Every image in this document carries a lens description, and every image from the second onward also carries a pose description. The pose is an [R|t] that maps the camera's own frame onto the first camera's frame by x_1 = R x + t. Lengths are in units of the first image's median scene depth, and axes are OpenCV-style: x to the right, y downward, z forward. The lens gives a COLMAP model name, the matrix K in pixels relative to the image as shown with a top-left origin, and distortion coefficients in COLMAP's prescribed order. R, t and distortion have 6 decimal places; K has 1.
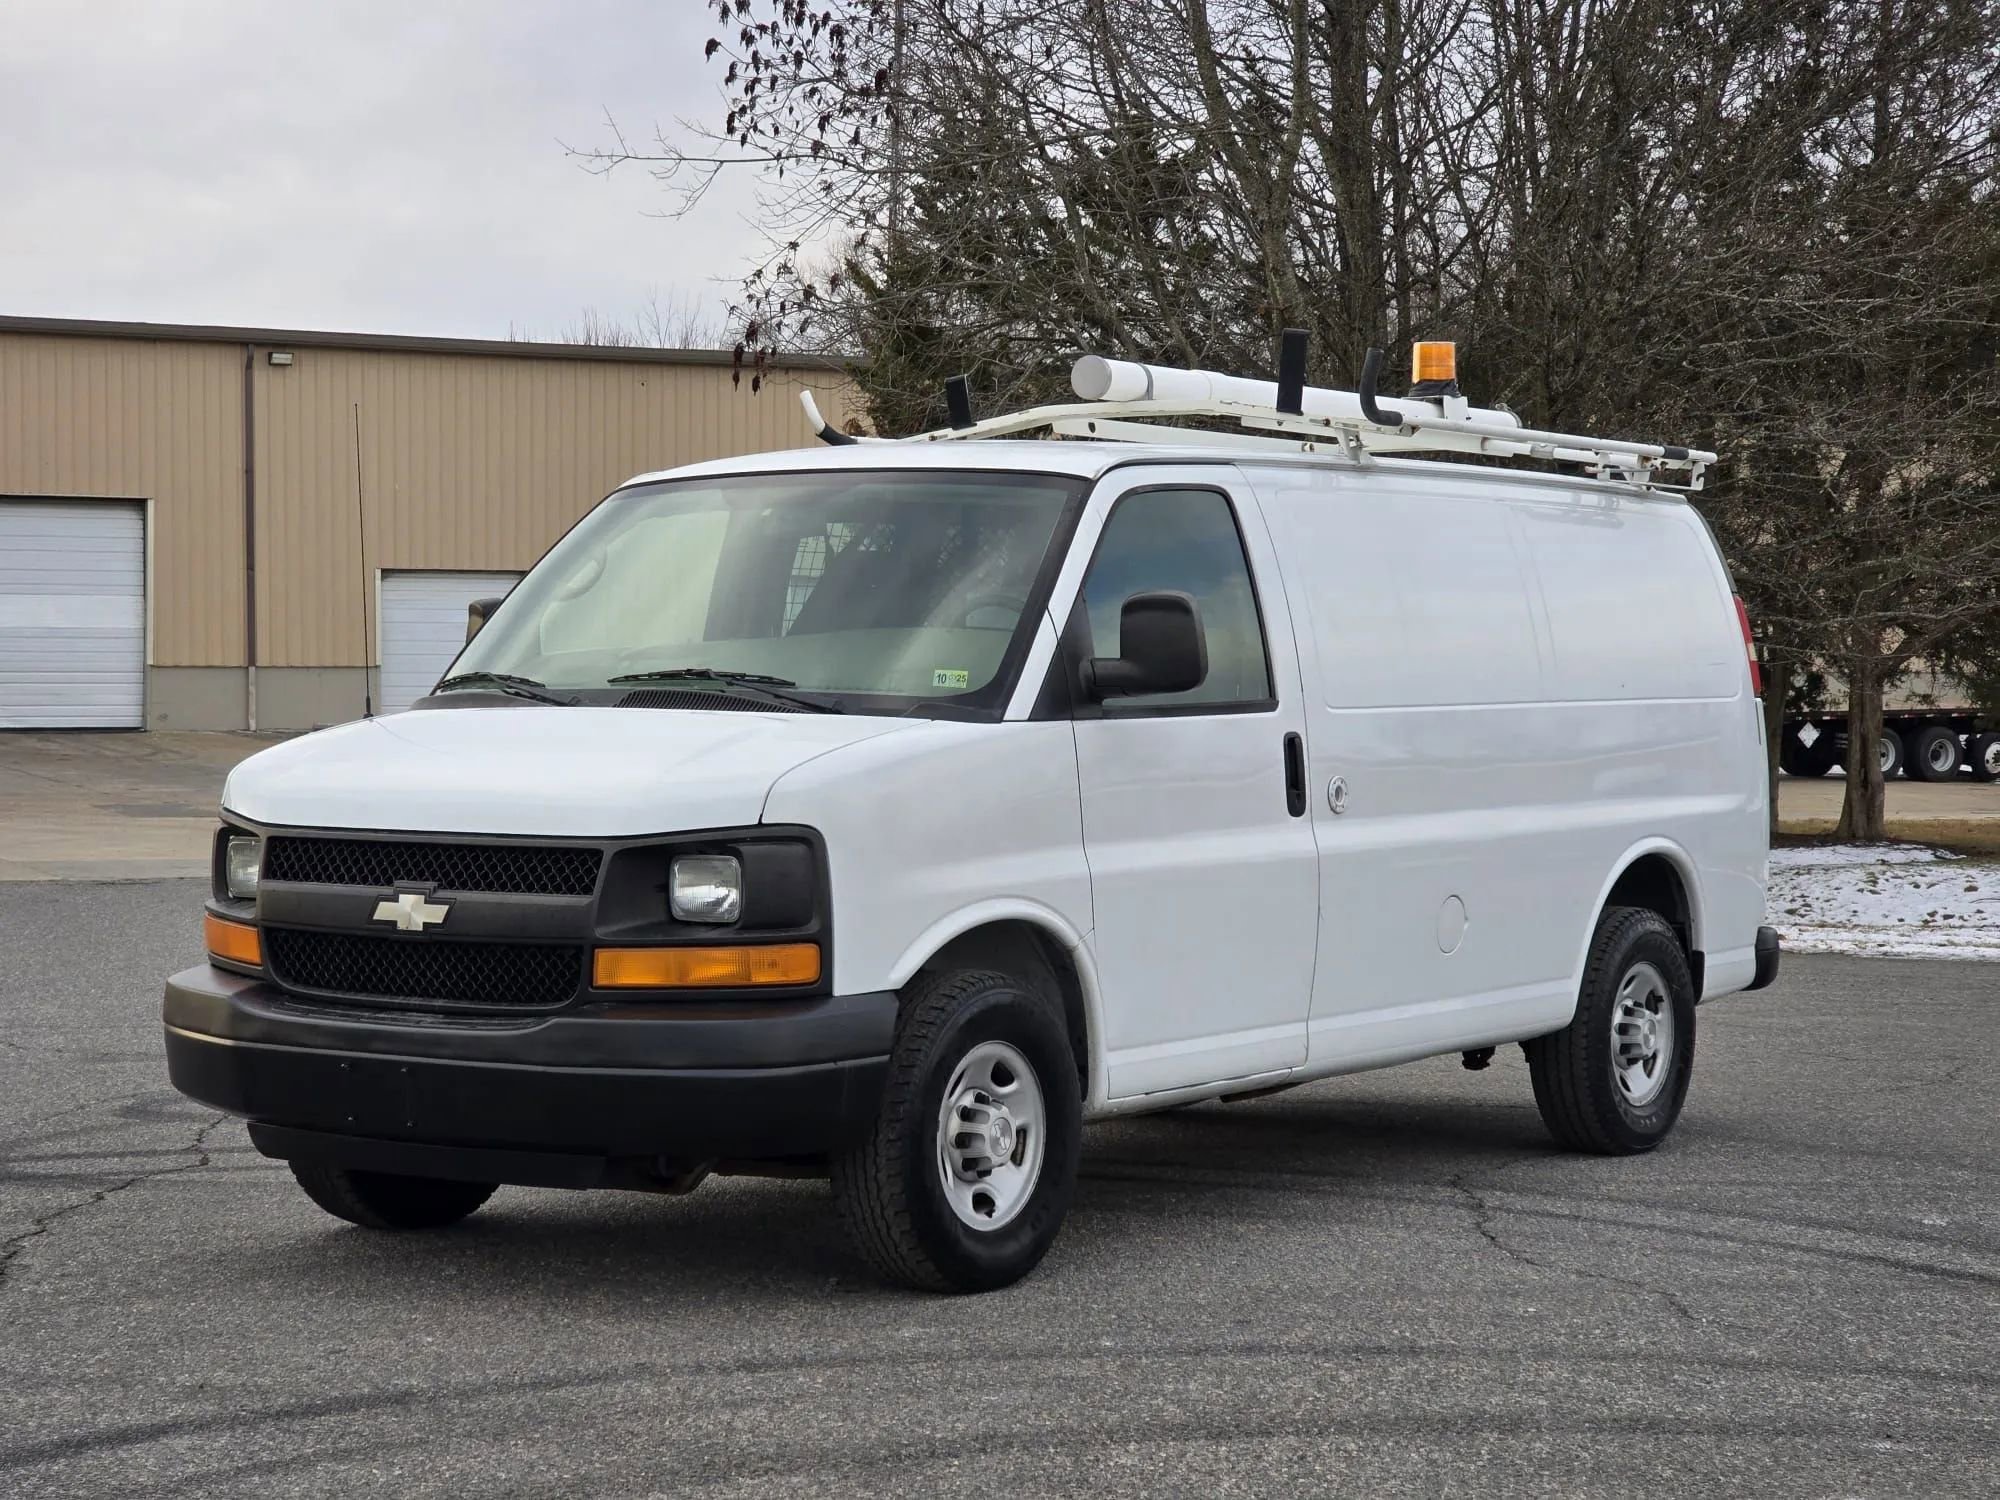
lens RADIAL K [[3740.5, 0, 994.4], [0, 3740.5, 762.0], [0, 0, 1]] dist [-0.013180, 0.000000]
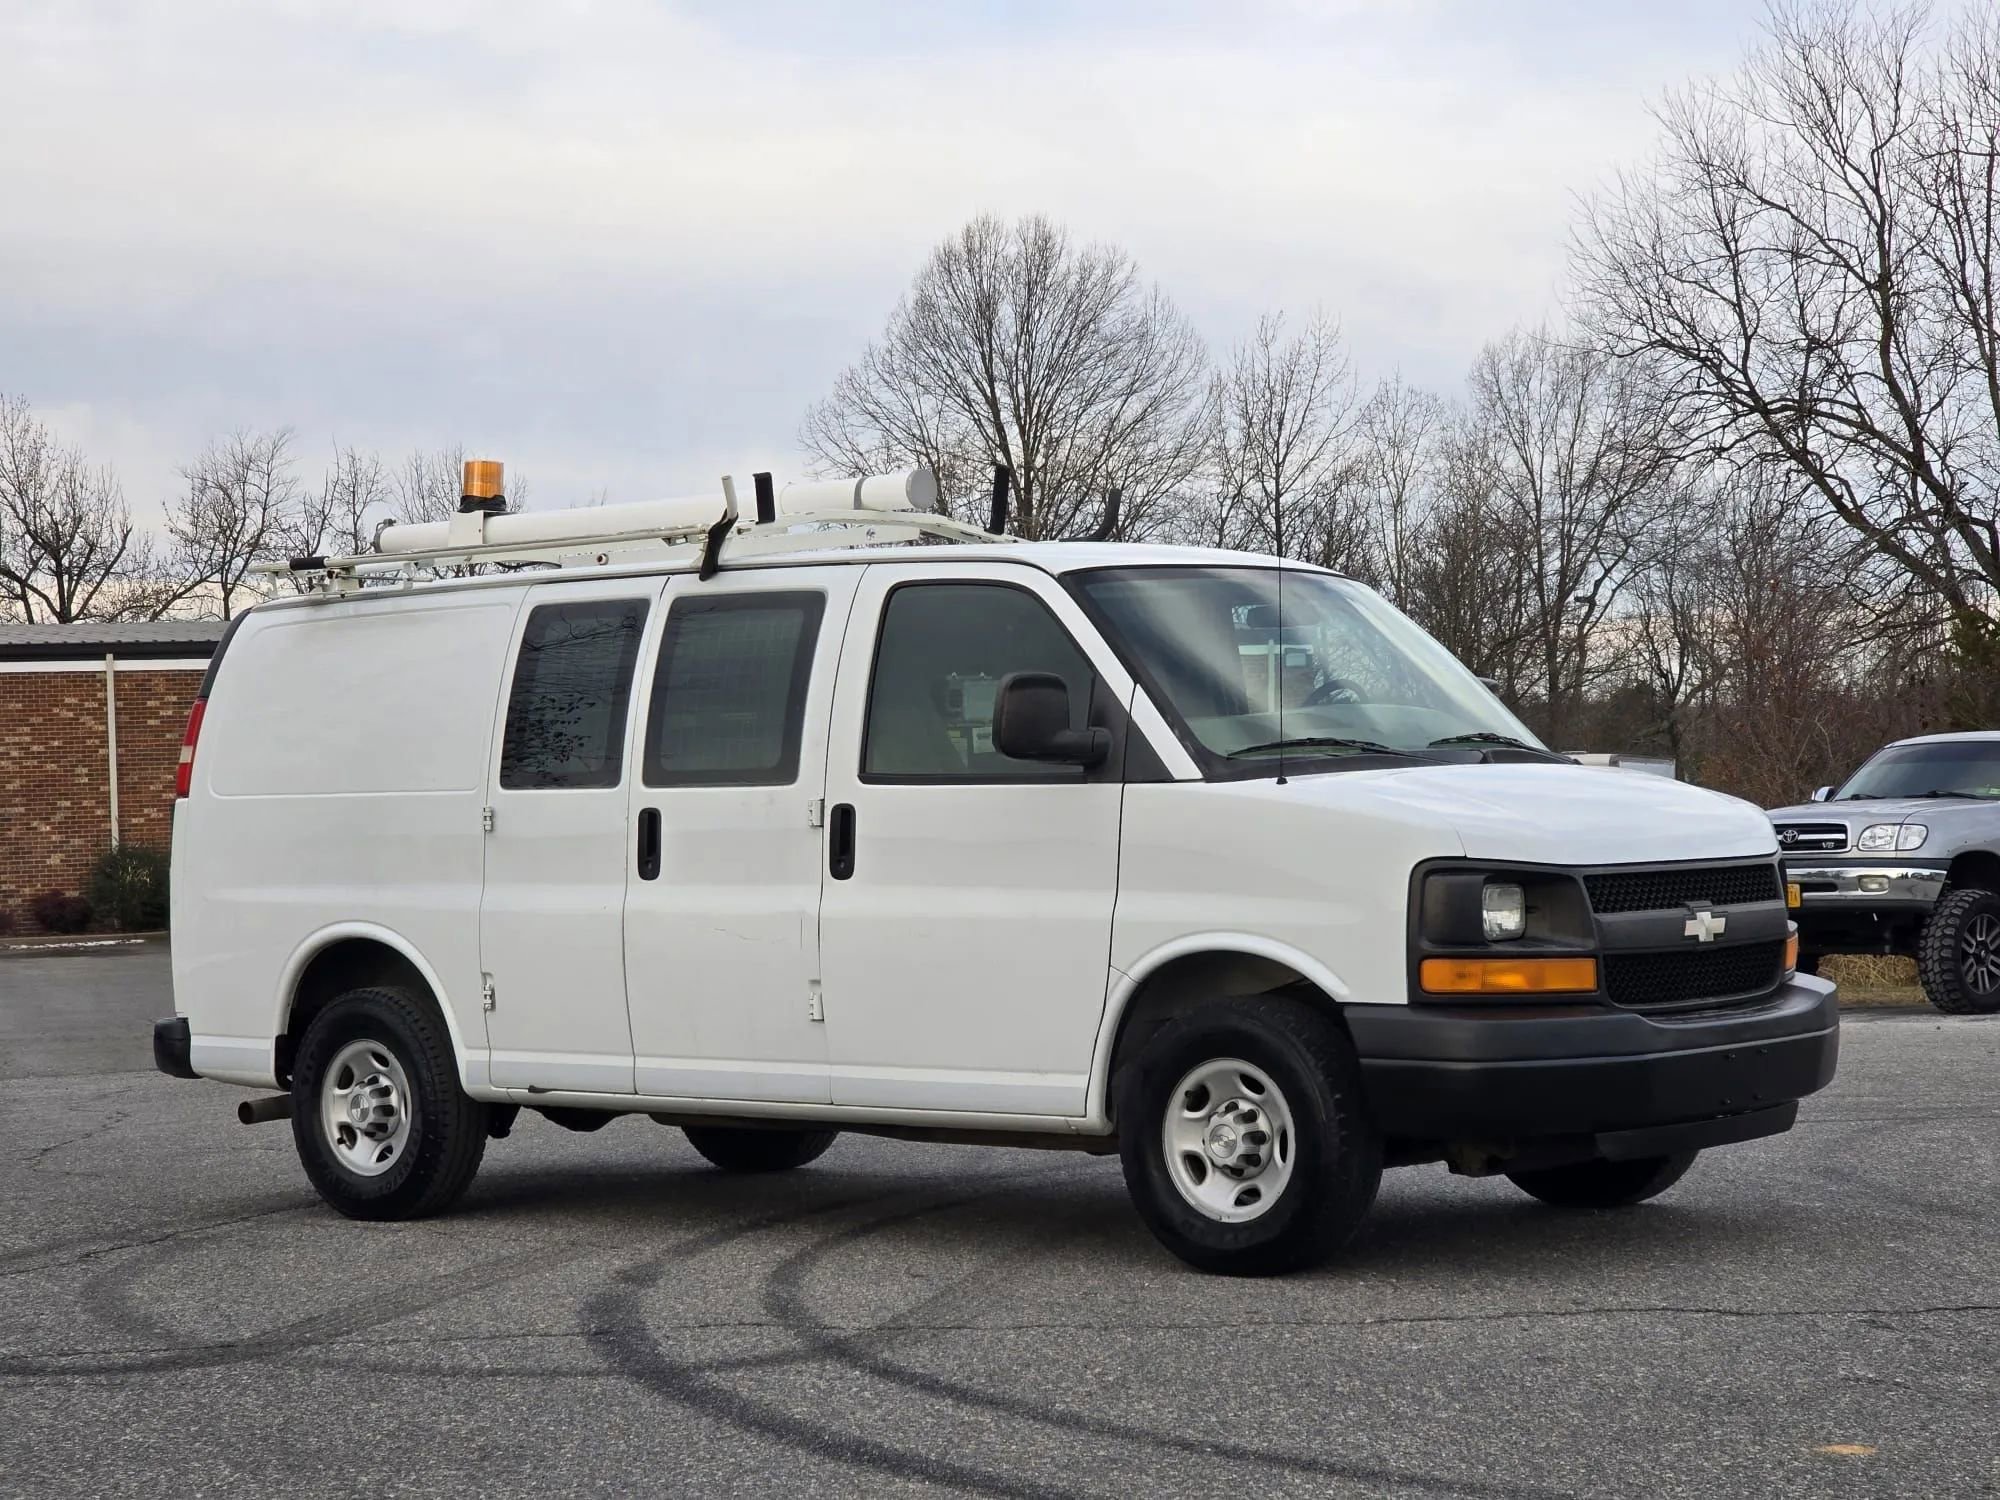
lens RADIAL K [[3740.5, 0, 1001.5], [0, 3740.5, 736.7], [0, 0, 1]] dist [-0.013180, 0.000000]
pose [[0.067637, 0.010833, 0.997651, -1.267824], [0.049818, 0.998657, -0.014222, -0.013759], [-0.996465, 0.050663, 0.067006, 1.056910]]
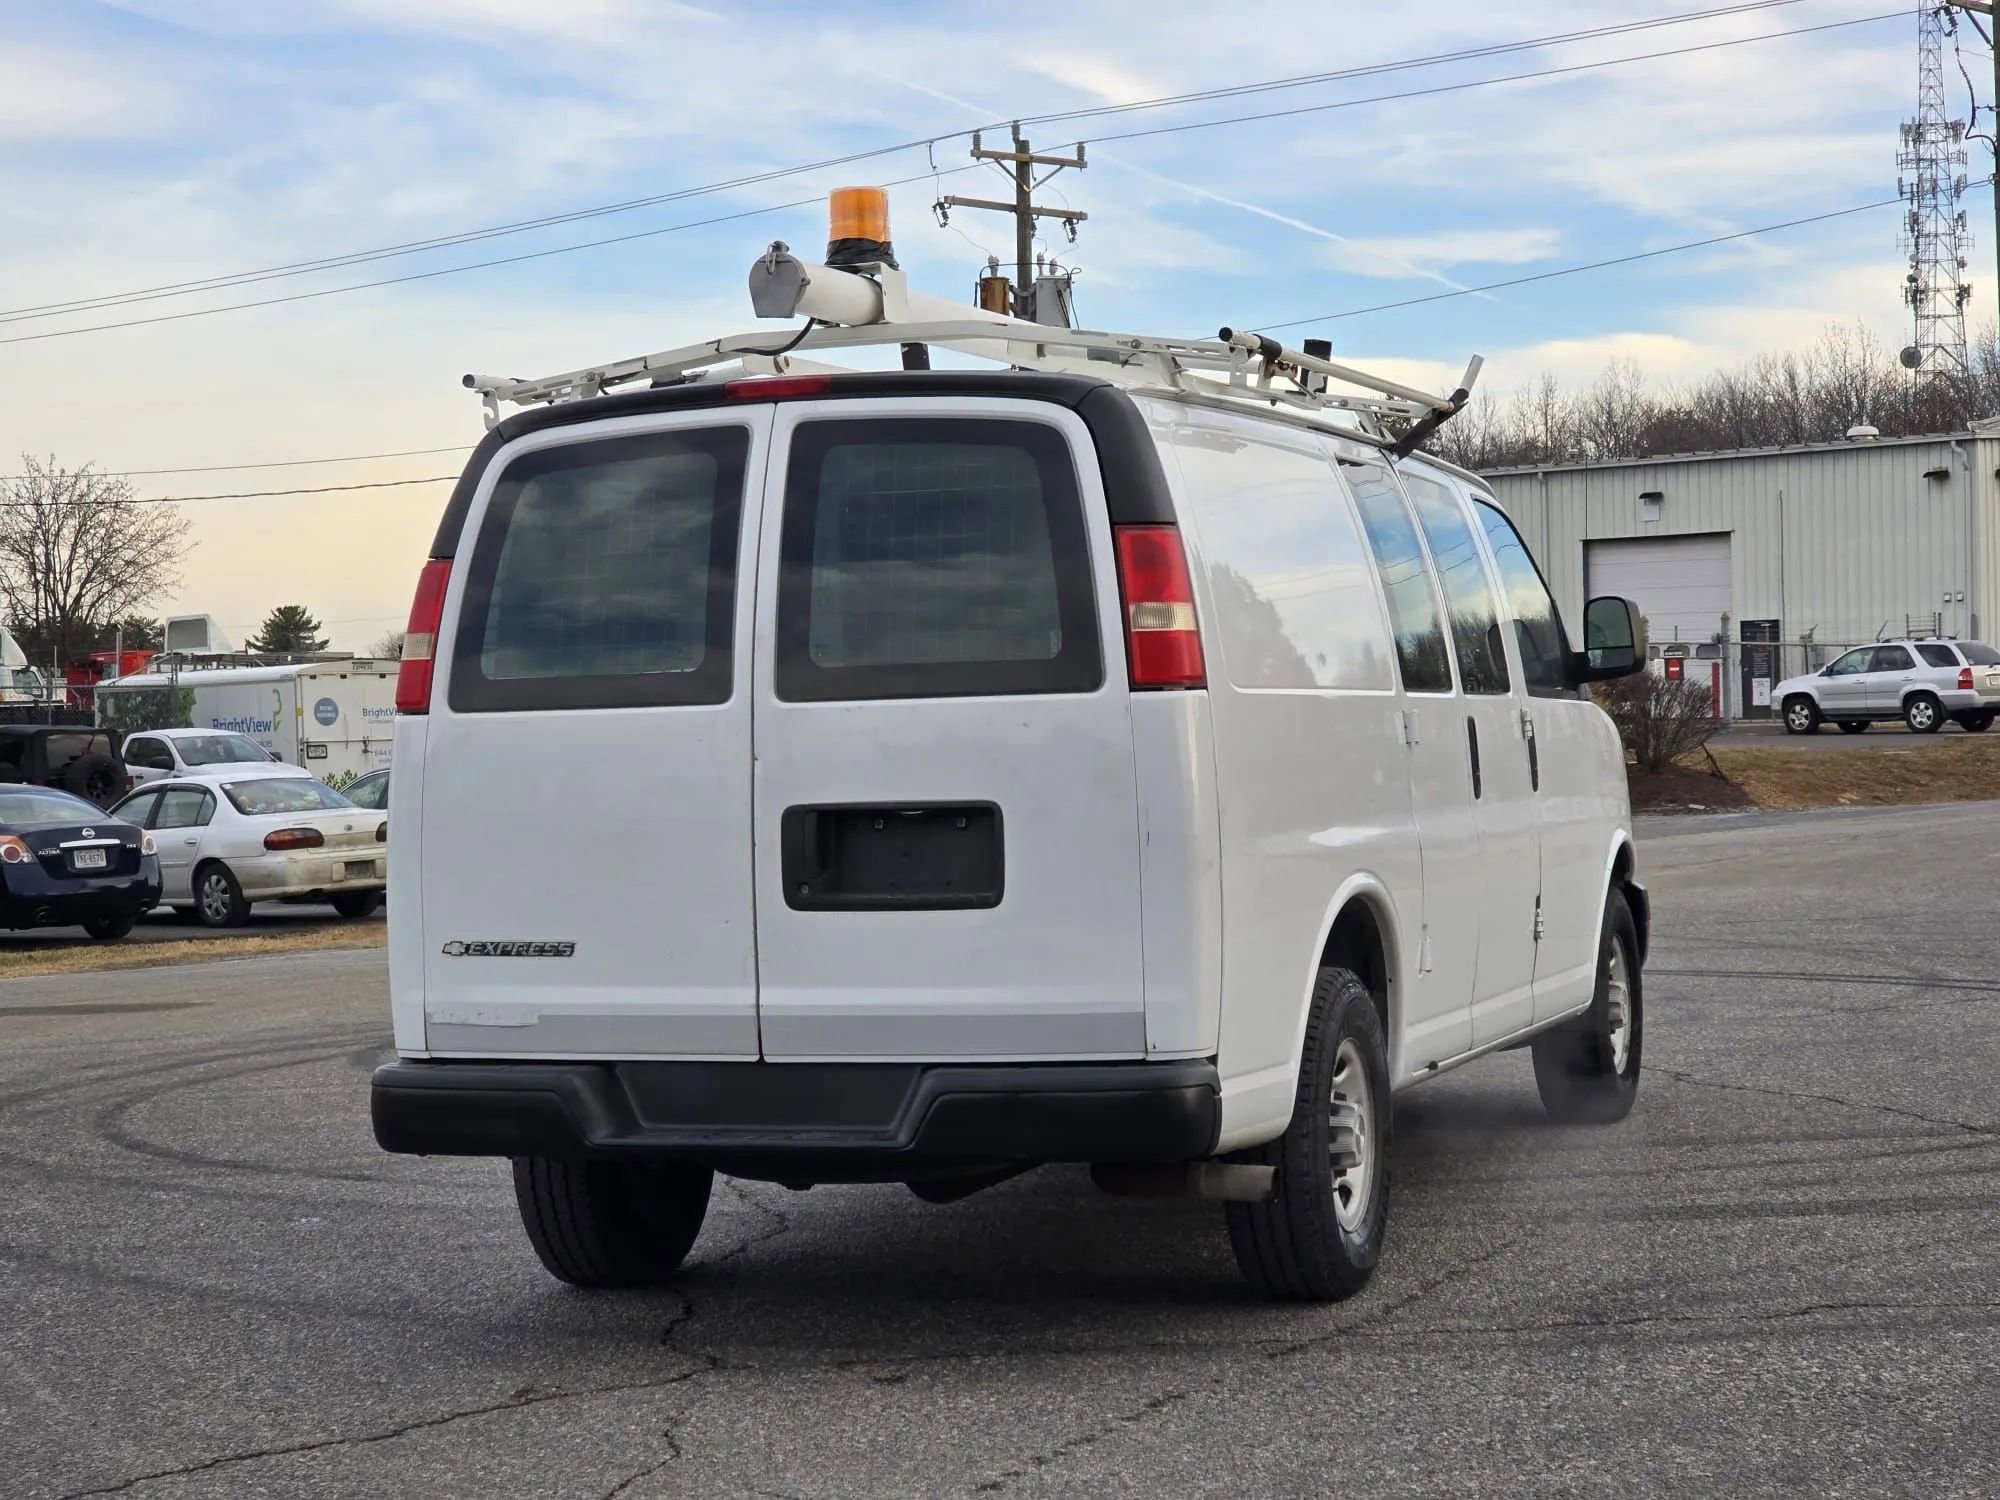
lens RADIAL K [[3736.5, 0, 1039.5], [0, 3736.5, 705.4], [0, 0, 1]] dist [0.027506, 0.000000]
pose [[-0.962264, 0.023542, -0.271097, 0.372299], [0.019506, 0.999655, 0.017571, -0.038082], [0.271417, 0.011620, -0.962392, 2.258409]]
